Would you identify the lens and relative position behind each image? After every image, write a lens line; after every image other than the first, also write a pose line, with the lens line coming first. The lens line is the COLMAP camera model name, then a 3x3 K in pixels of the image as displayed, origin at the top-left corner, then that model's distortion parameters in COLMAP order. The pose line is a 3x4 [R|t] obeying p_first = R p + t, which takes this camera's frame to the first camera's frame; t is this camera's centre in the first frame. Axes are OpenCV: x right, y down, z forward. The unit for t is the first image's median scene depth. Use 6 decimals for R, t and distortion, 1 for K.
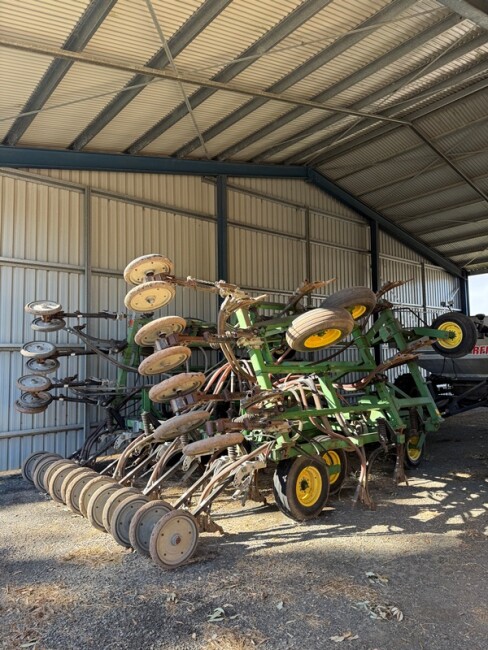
lens RADIAL K [[450.0, 0, 240.2], [0, 450.0, 322.9], [0, 0, 1]] dist [0.066835, -0.099616]
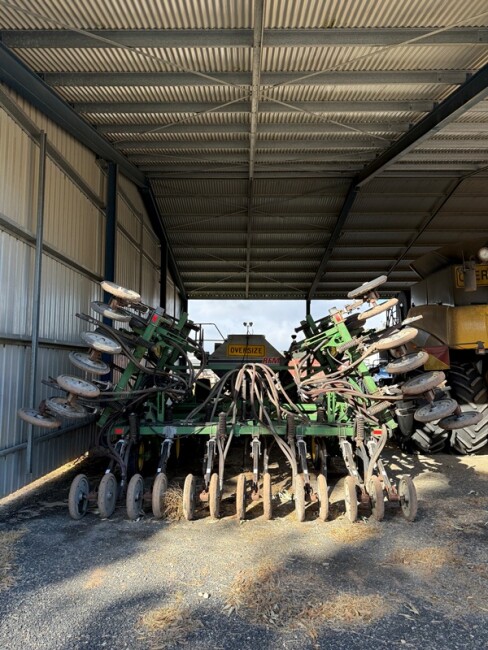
lens RADIAL K [[468.0, 0, 244.0], [0, 468.0, 325.0], [0, 0, 1]] dist [0.005073, 0.002470]
pose [[0.639538, 0.089174, 0.763570, -0.495347], [-0.074607, 0.995761, -0.053803, 0.024816], [-0.765130, -0.022559, 0.643480, 0.159265]]
